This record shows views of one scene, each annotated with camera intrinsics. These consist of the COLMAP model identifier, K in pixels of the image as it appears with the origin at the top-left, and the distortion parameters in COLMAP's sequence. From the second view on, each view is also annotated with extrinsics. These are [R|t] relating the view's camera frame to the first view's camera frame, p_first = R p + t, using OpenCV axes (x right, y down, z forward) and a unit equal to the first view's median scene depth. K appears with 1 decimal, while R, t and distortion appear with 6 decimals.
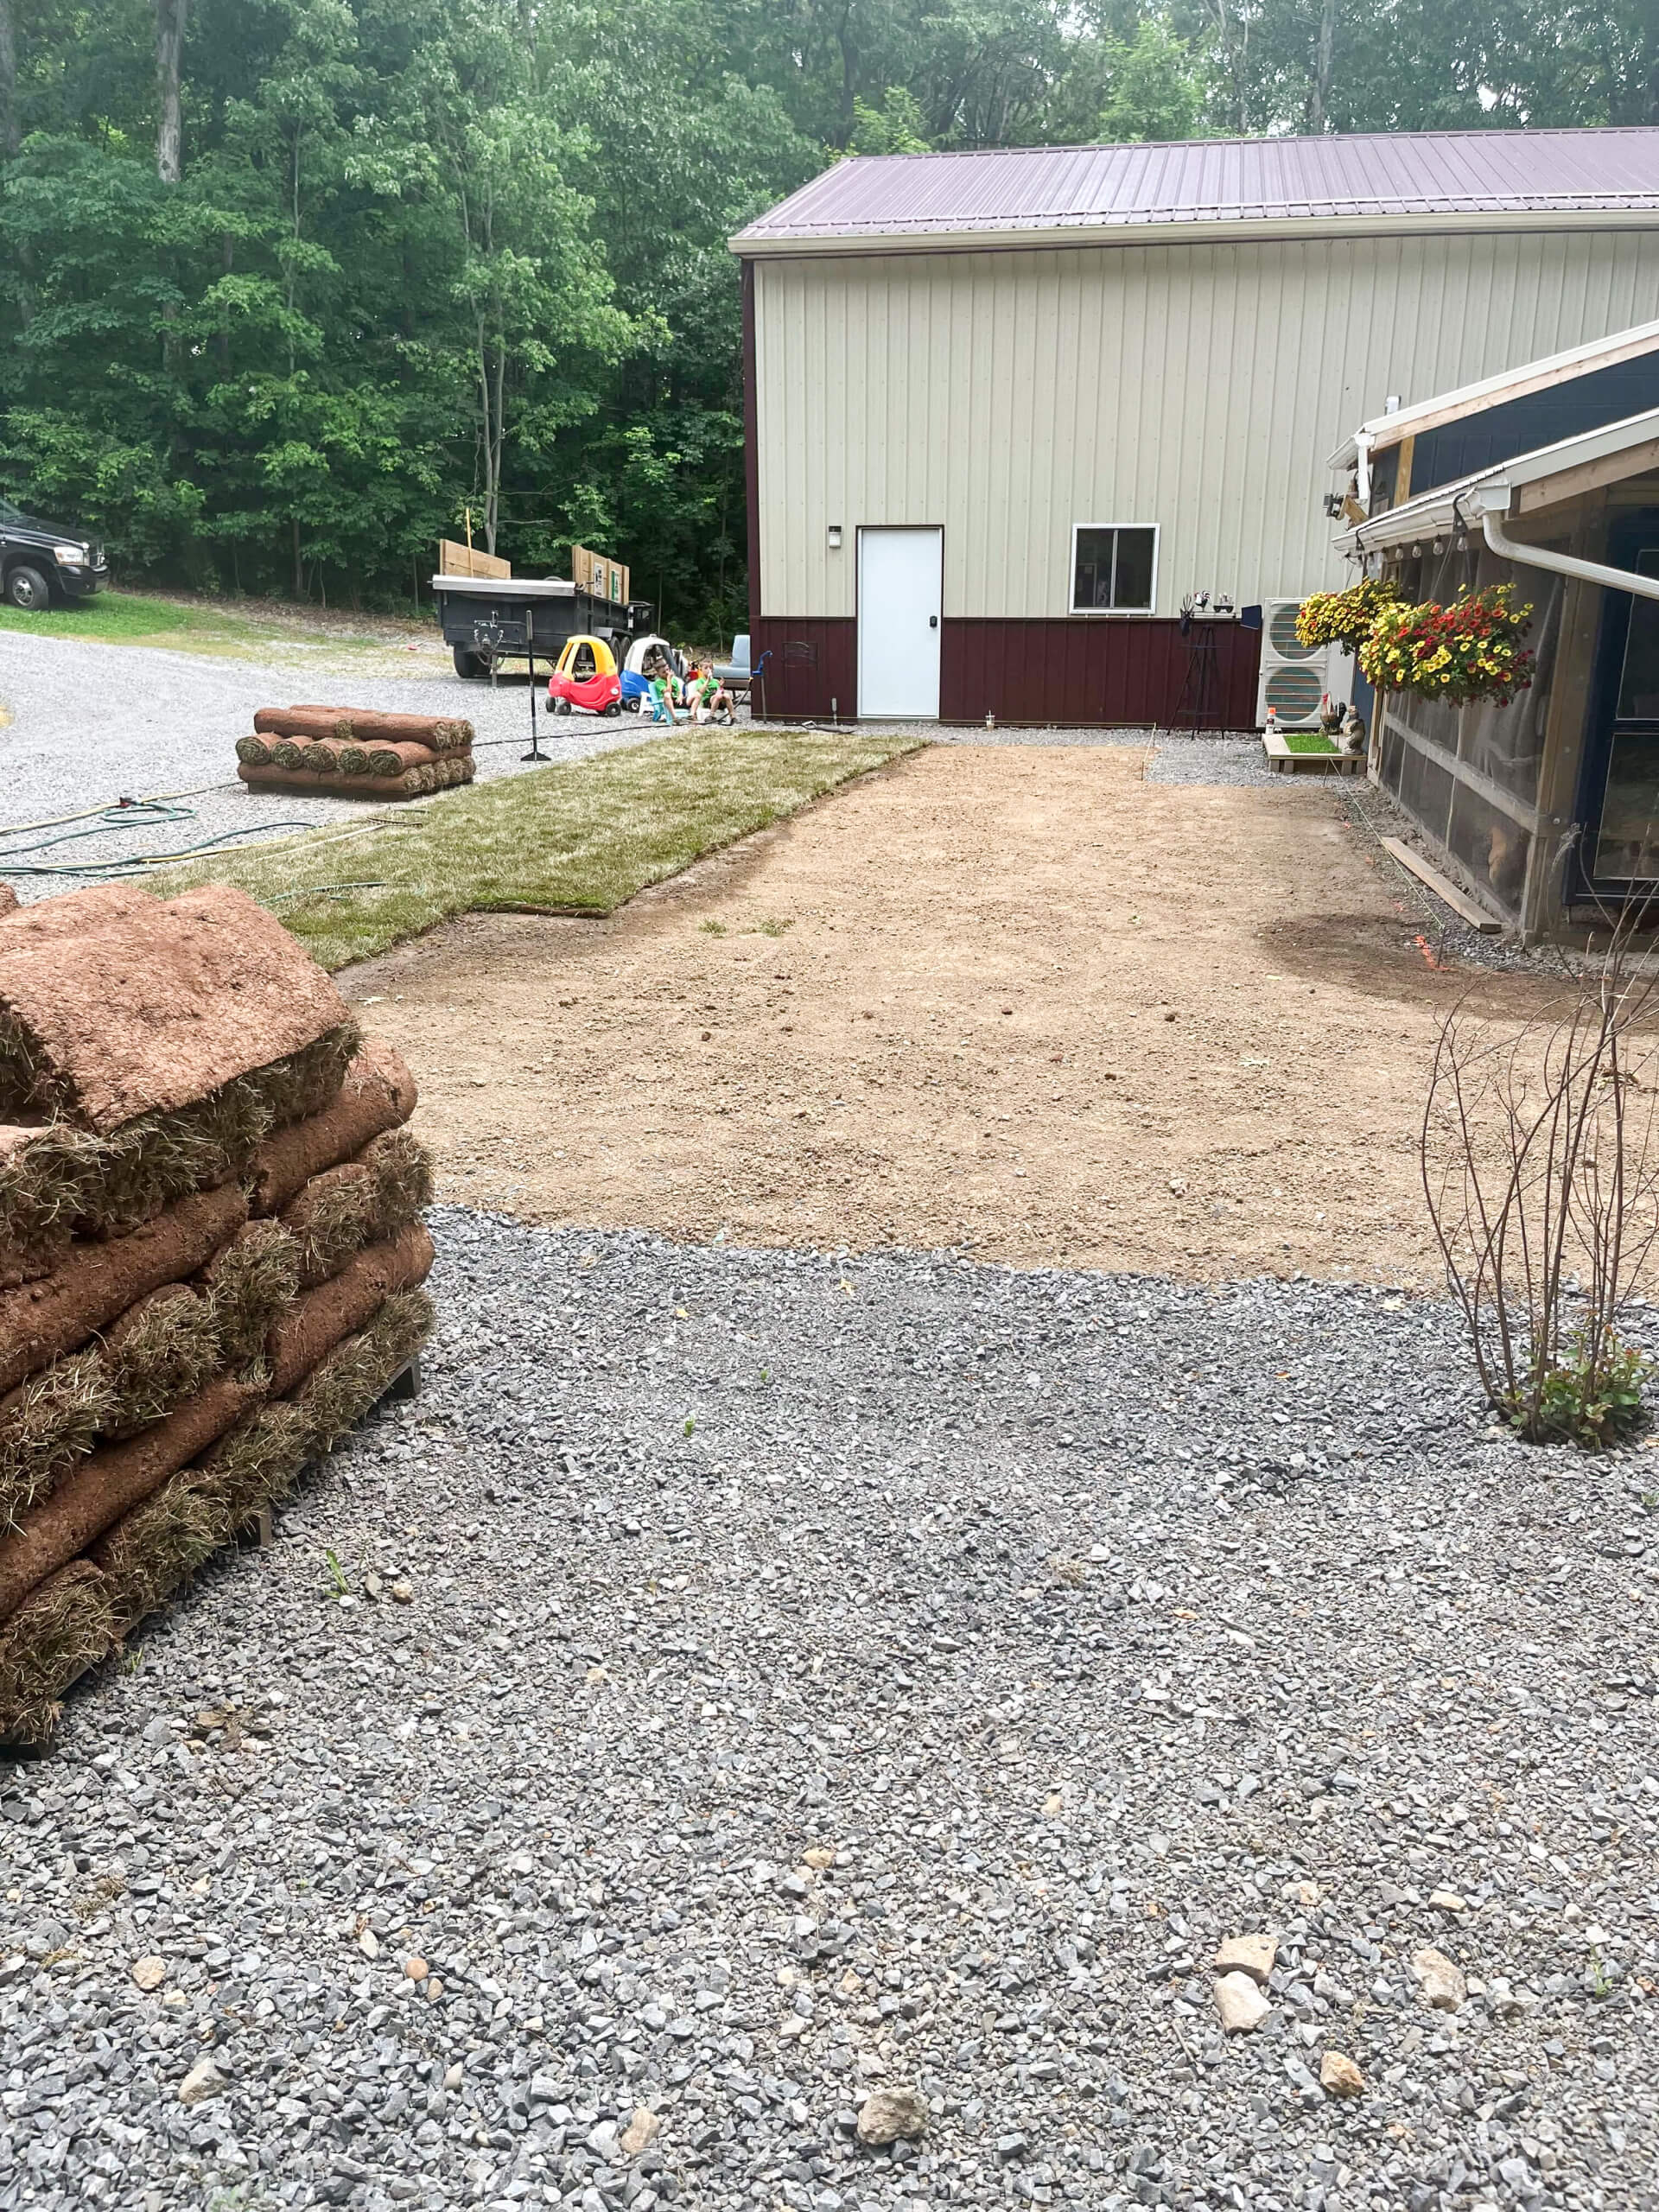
lens RADIAL K [[1656.6, 0, 924.1], [0, 1656.6, 1102.6], [0, 0, 1]] dist [0.073990, -0.121210]
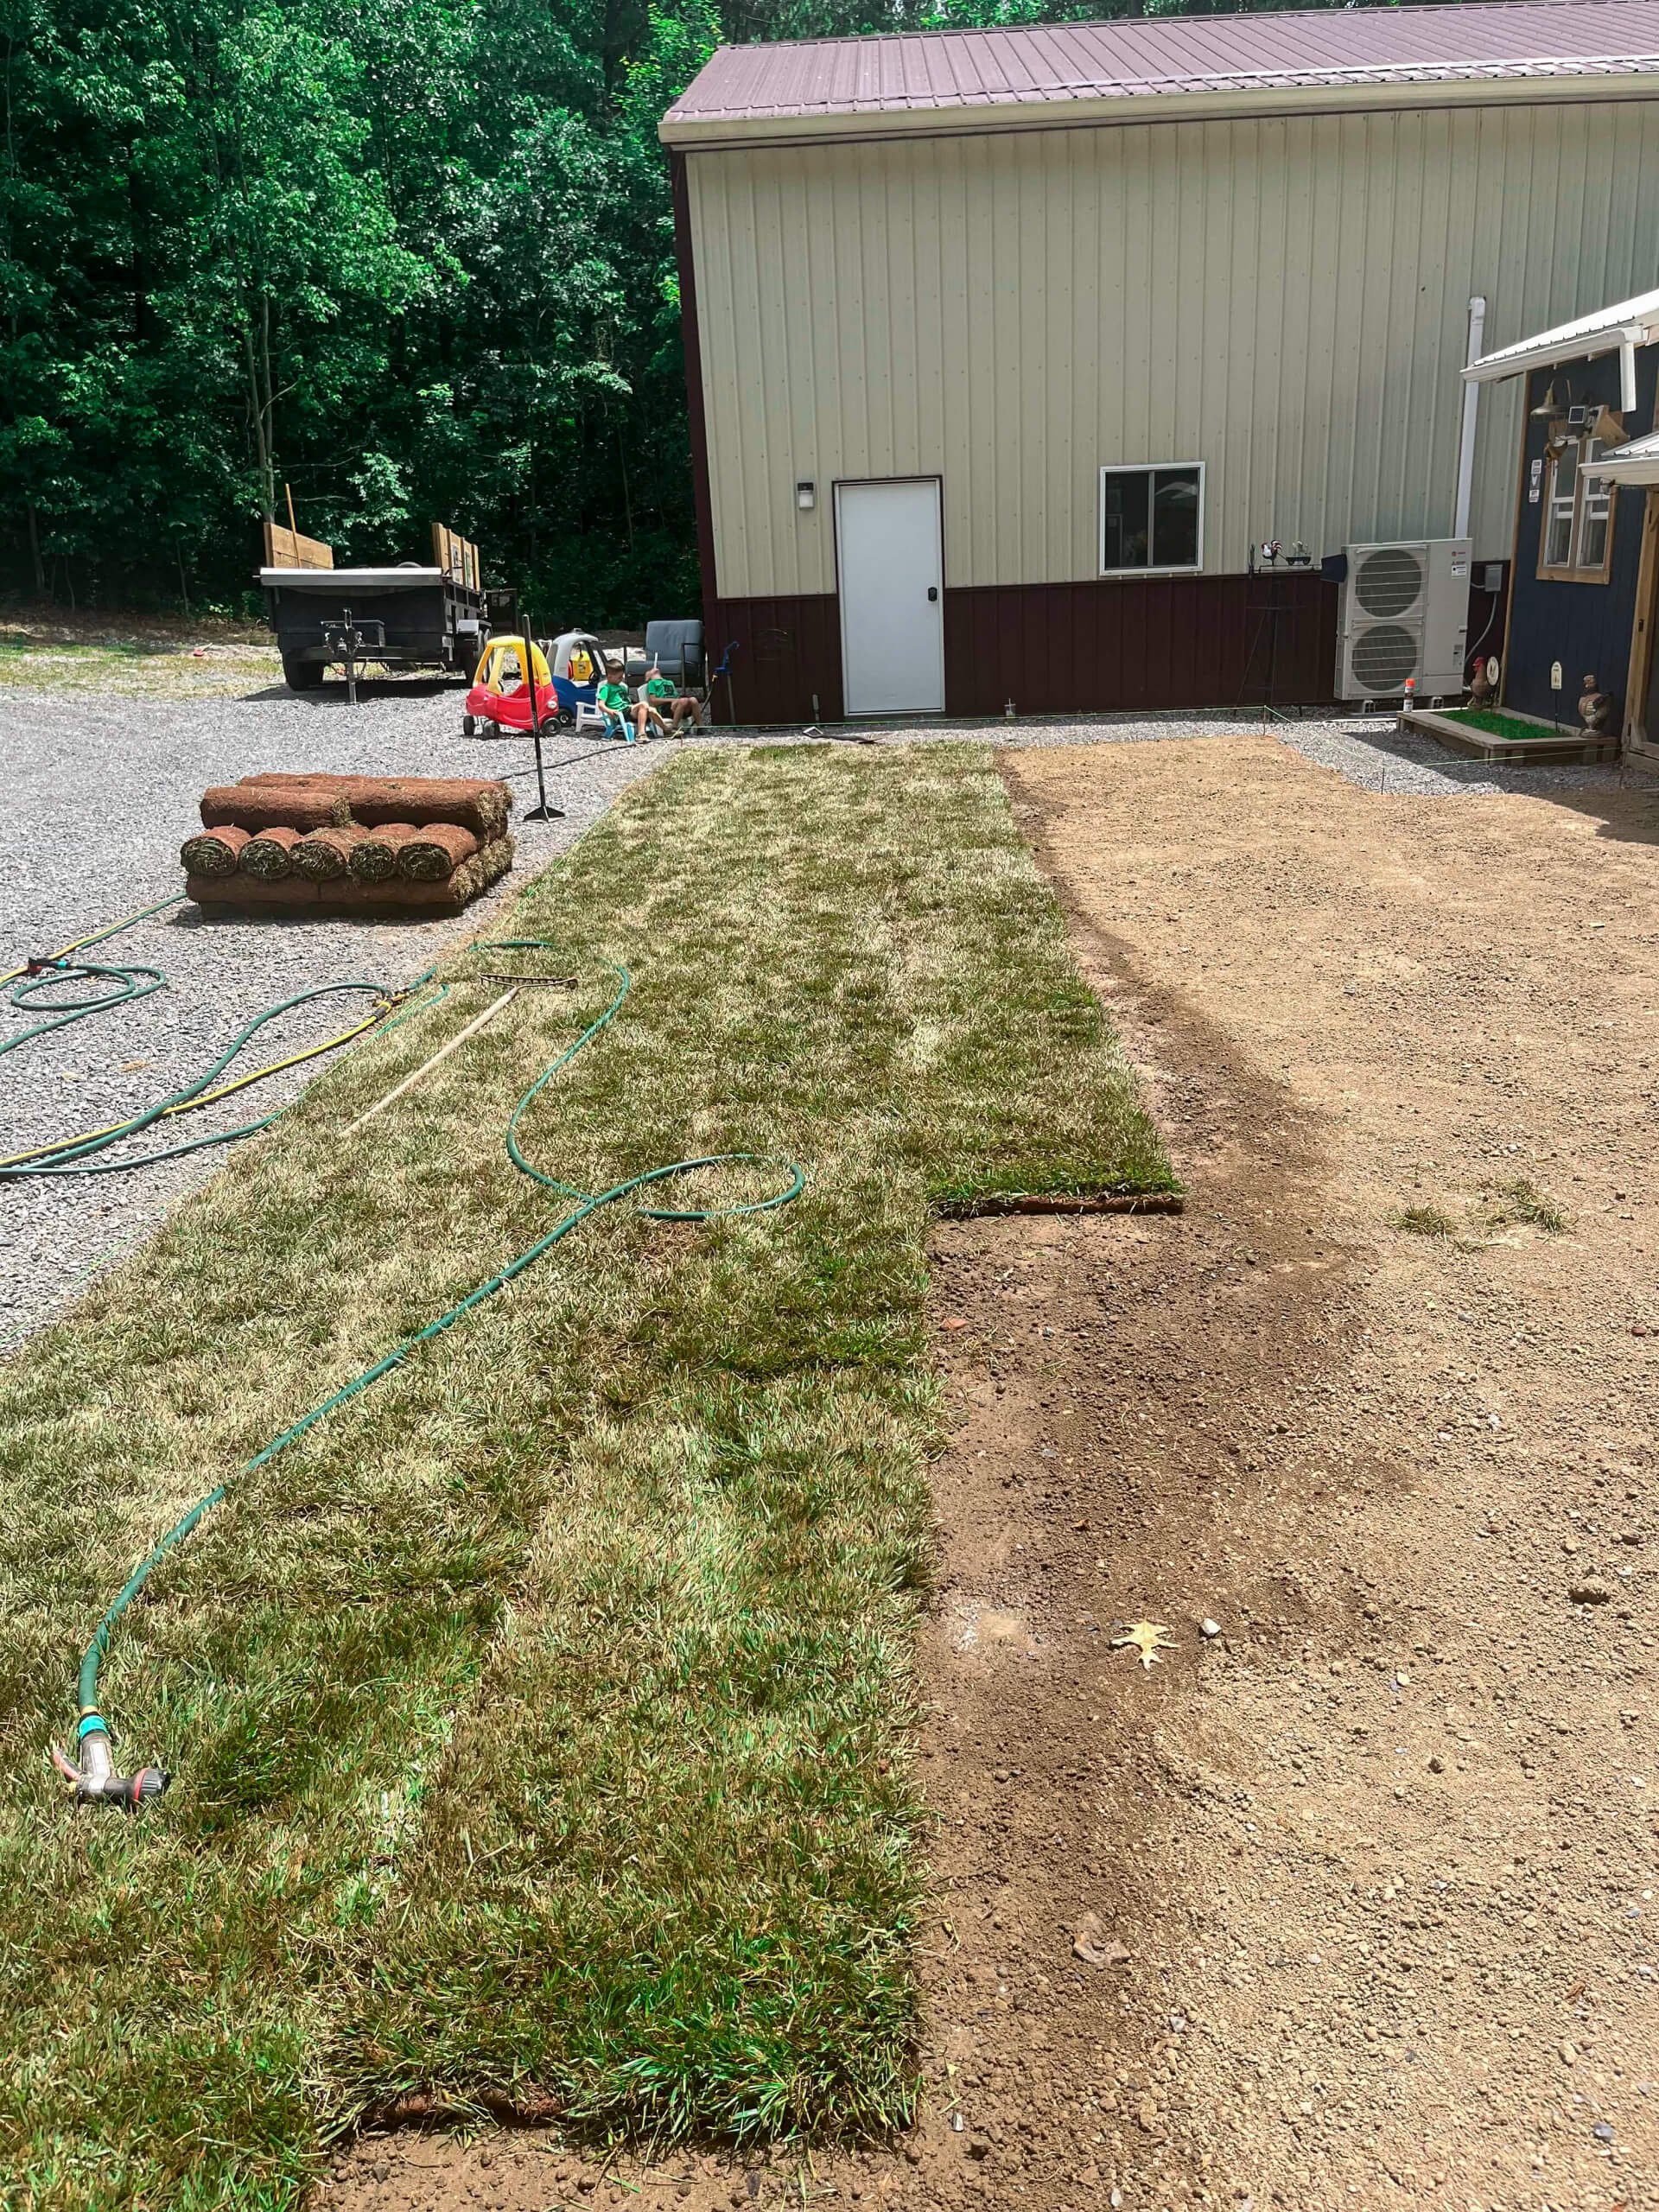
lens RADIAL K [[1656.6, 0, 924.1], [0, 1656.6, 1102.6], [0, 0, 1]] dist [0.073990, -0.121210]
pose [[0.987620, -0.092325, 0.126818, -0.127319], [0.089428, 0.995589, 0.028365, -0.063469], [-0.128877, -0.016673, 0.991520, 0.183247]]
